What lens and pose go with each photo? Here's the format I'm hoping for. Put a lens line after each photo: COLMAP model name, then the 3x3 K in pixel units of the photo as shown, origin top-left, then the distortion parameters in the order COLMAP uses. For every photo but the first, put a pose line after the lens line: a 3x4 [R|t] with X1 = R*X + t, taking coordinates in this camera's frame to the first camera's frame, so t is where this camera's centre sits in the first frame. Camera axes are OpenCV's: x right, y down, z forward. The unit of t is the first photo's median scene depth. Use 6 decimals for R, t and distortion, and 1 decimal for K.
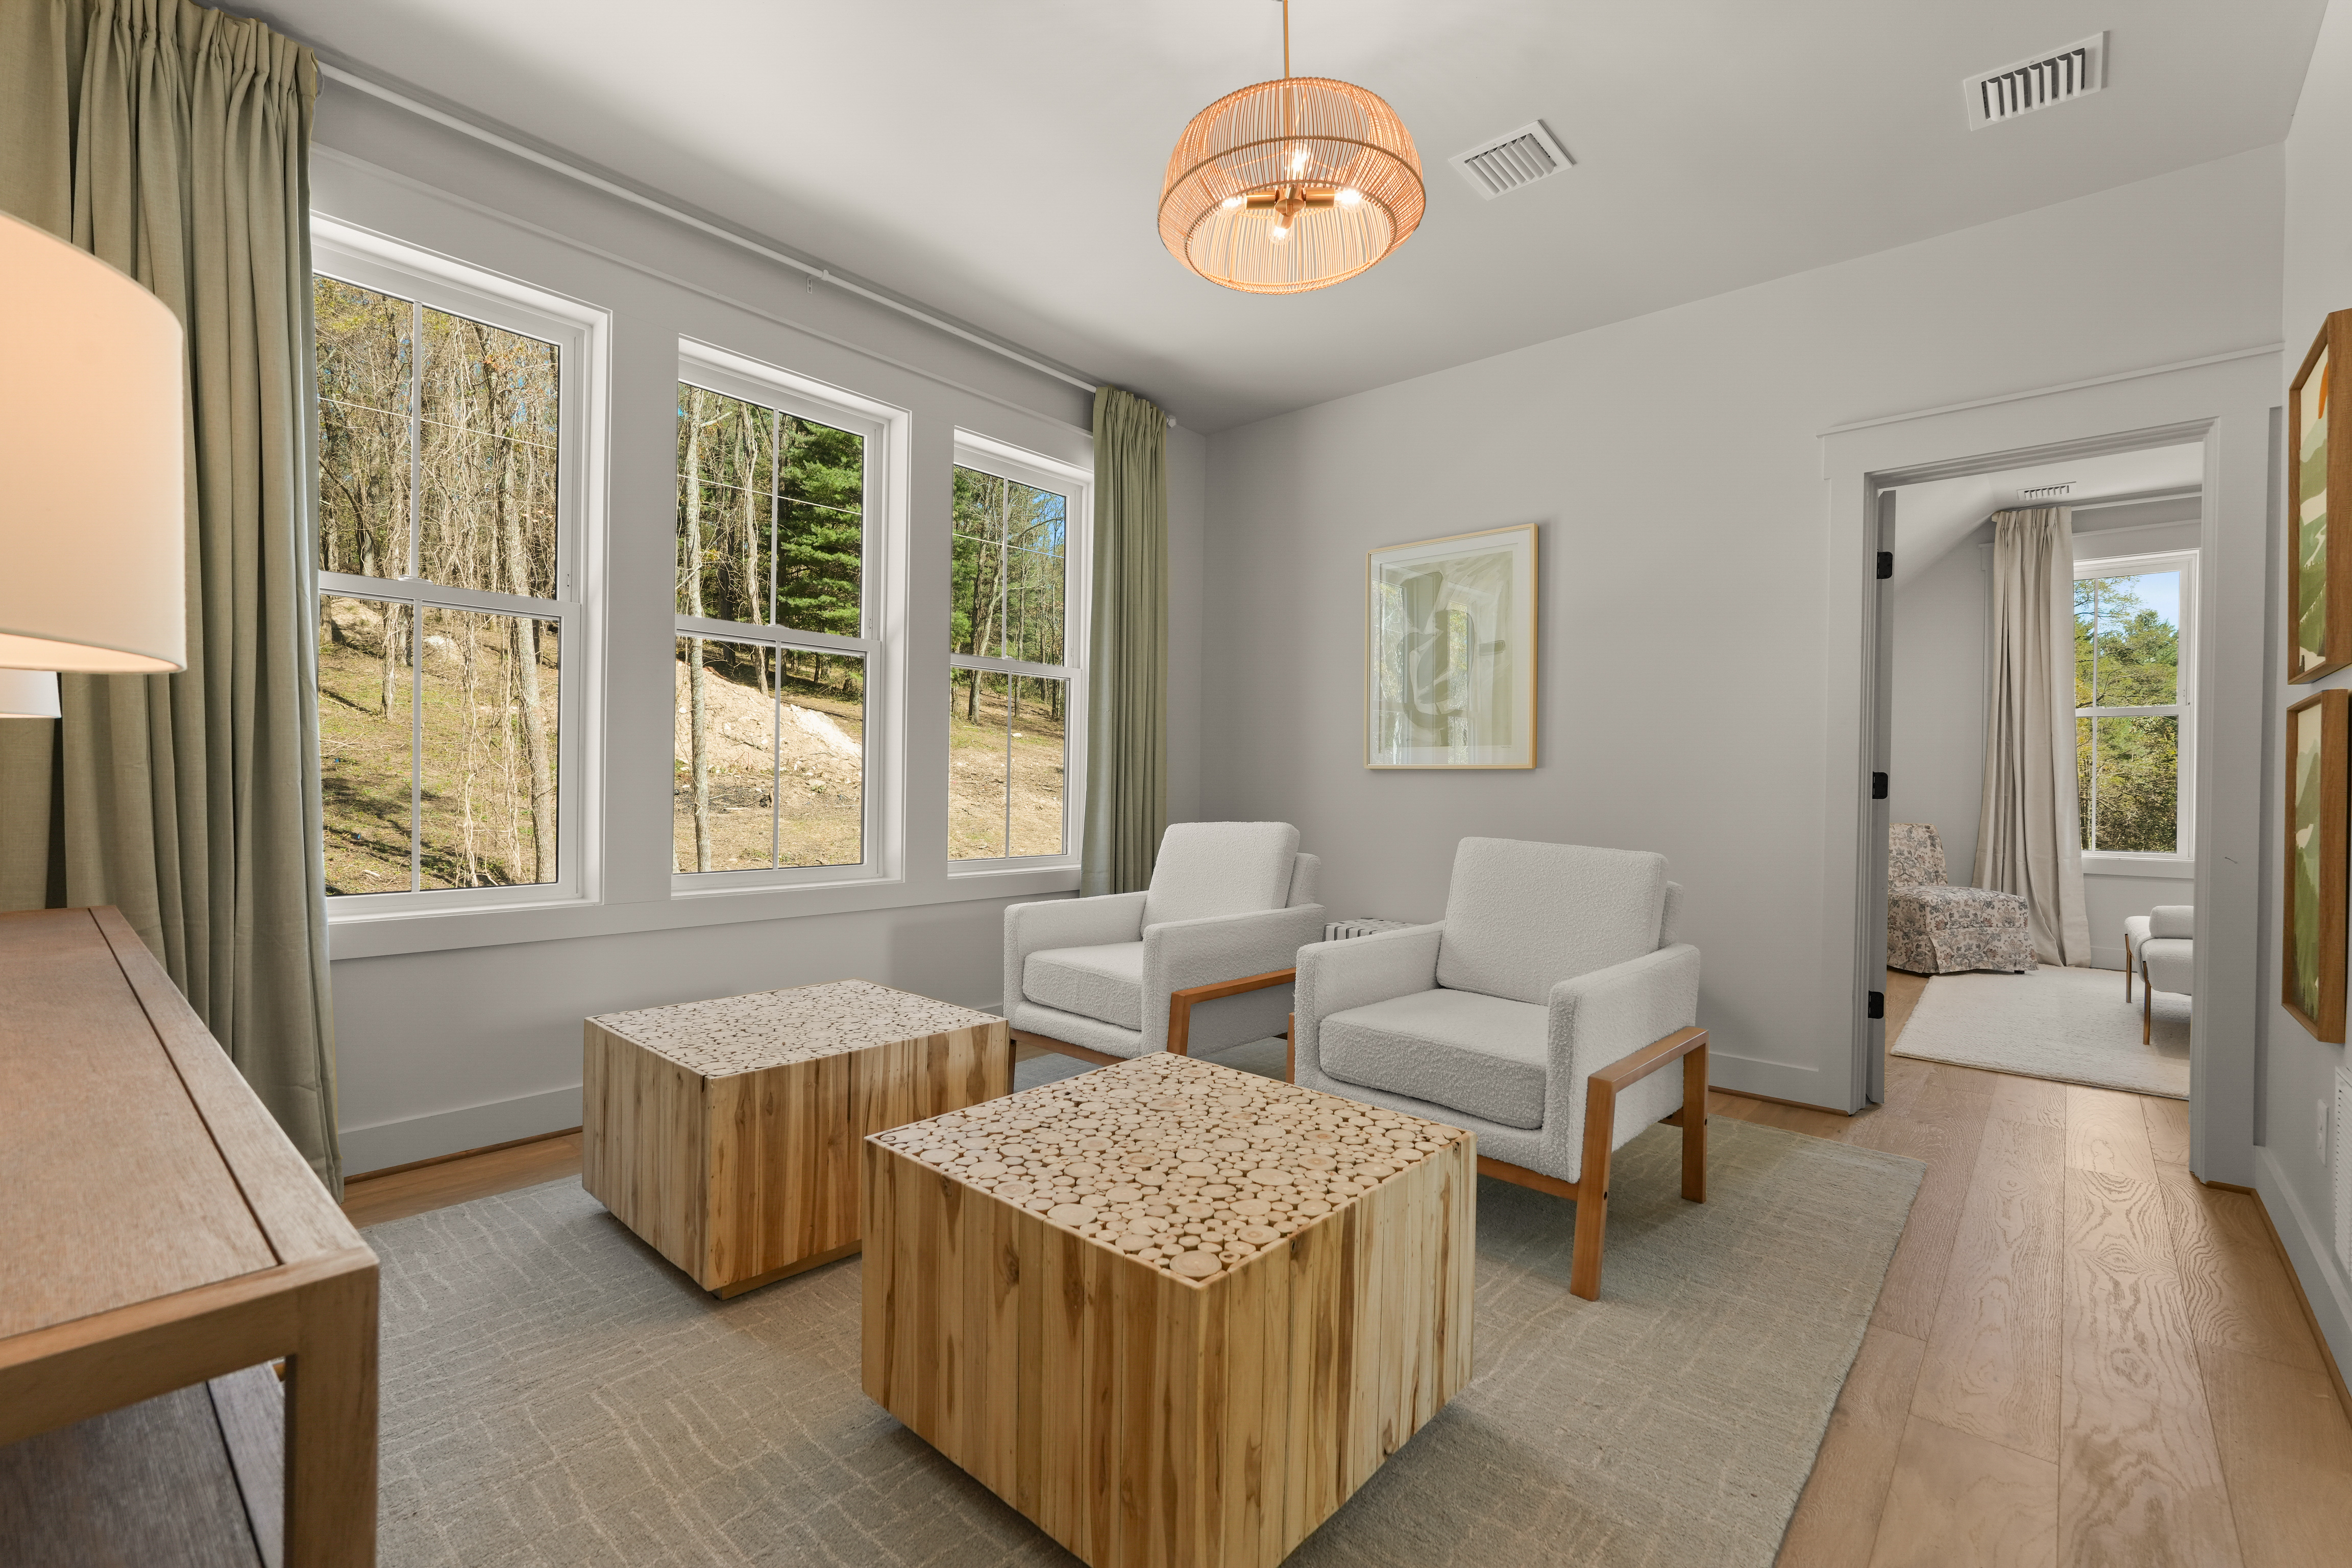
lens RADIAL K [[1051.9, 0, 1184.7], [0, 1051.9, 790.3], [0, 0, 1]] dist [0.002840, 0.000238]
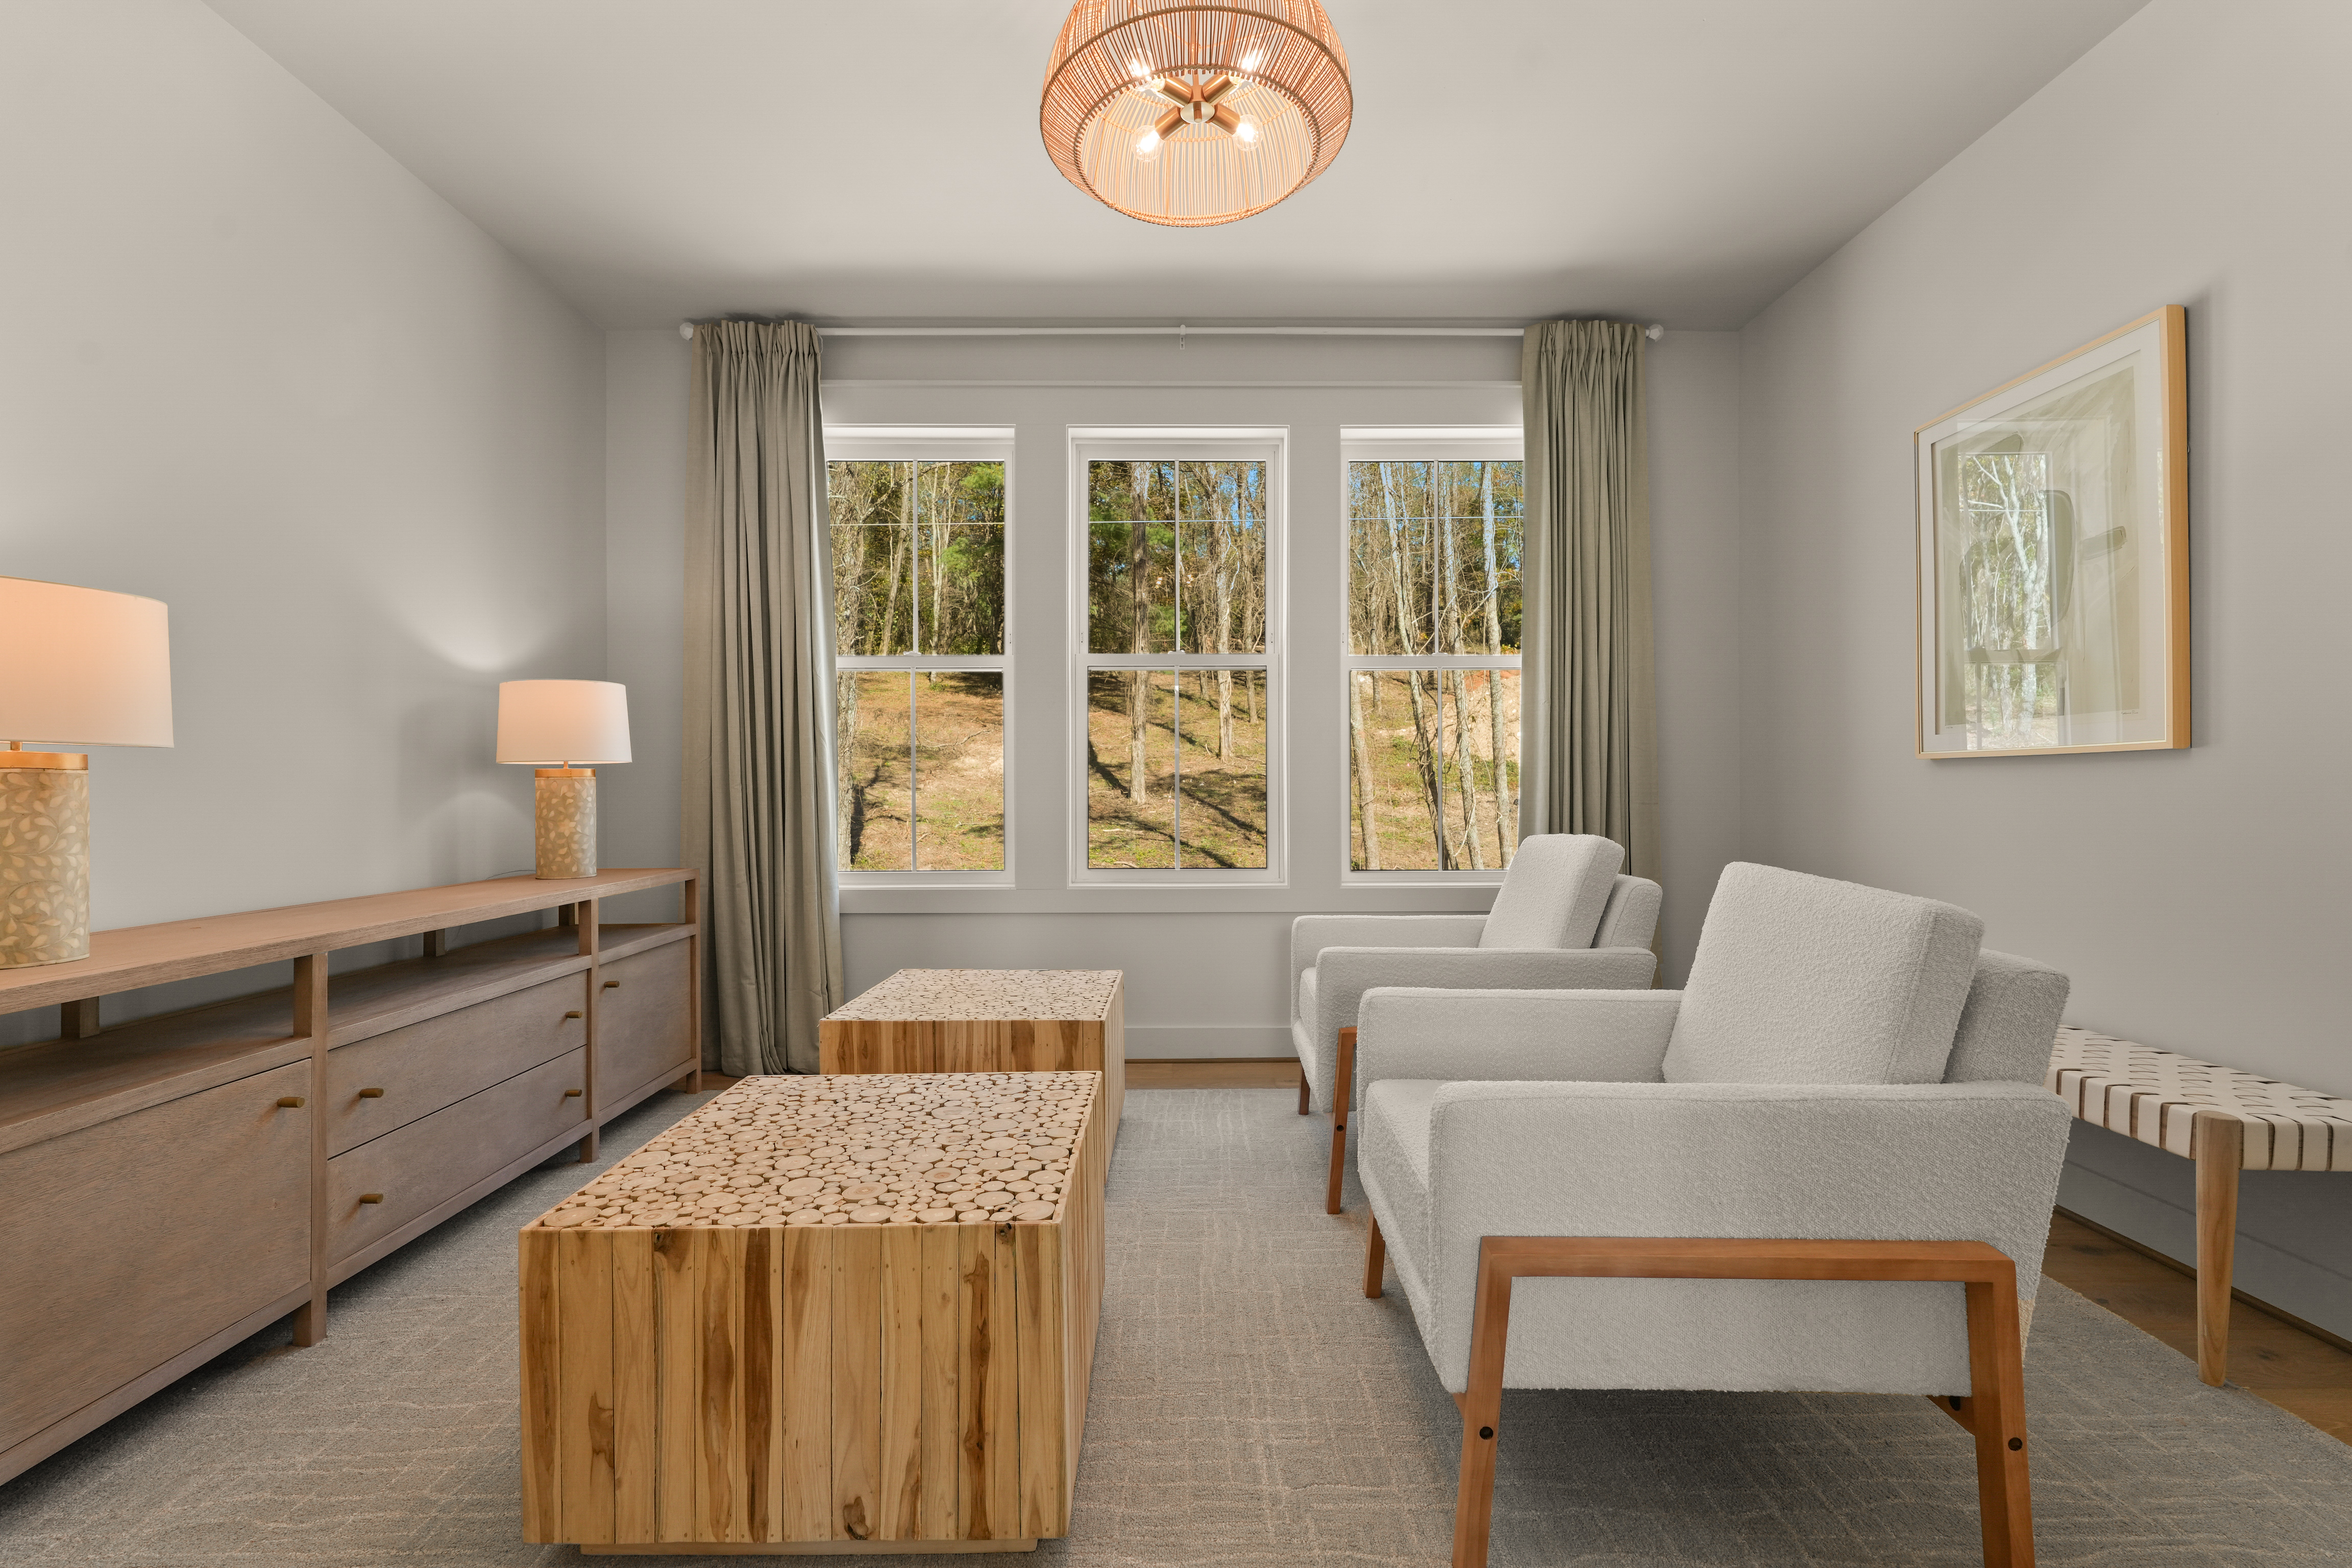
lens RADIAL K [[1051.9, 0, 1181.9], [0, 1051.9, 788.8], [0, 0, 1]] dist [0.002840, 0.000238]
pose [[0.649498, -0.014423, -0.760227, 0.857628], [0.007143, 0.999892, -0.012868, 0.007852], [0.760330, 0.002927, 0.649531, 0.504644]]
